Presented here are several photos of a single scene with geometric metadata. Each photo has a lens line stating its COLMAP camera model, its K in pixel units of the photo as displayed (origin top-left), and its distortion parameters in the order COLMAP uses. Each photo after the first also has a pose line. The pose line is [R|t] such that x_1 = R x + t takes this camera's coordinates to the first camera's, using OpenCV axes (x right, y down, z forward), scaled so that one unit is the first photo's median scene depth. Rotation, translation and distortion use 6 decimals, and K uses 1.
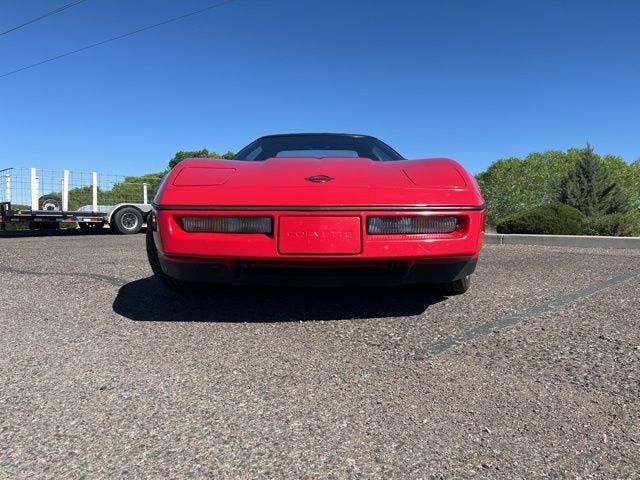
lens RADIAL K [[482.0, 0, 317.7], [0, 482.0, 240.6], [0, 0, 1]] dist [0.065632, -0.089636]
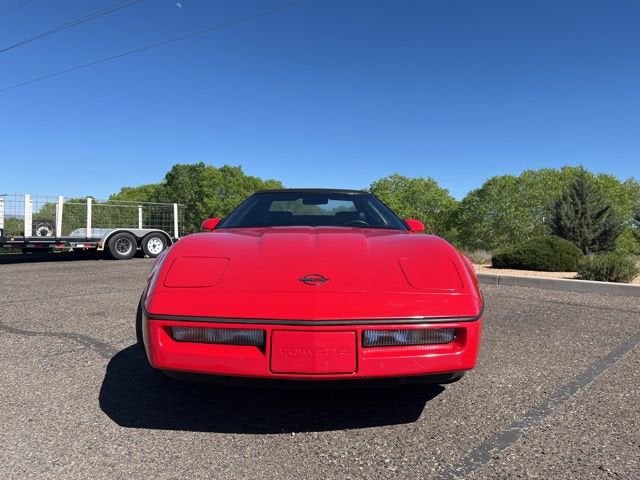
lens RADIAL K [[482.0, 0, 317.9], [0, 482.0, 234.0], [0, 0, 1]] dist [0.065632, -0.089636]
pose [[0.999908, 0.009751, 0.009441, 0.000717], [-0.009396, 0.999273, -0.036941, -0.105470], [-0.009794, 0.036849, 0.999273, 0.009864]]
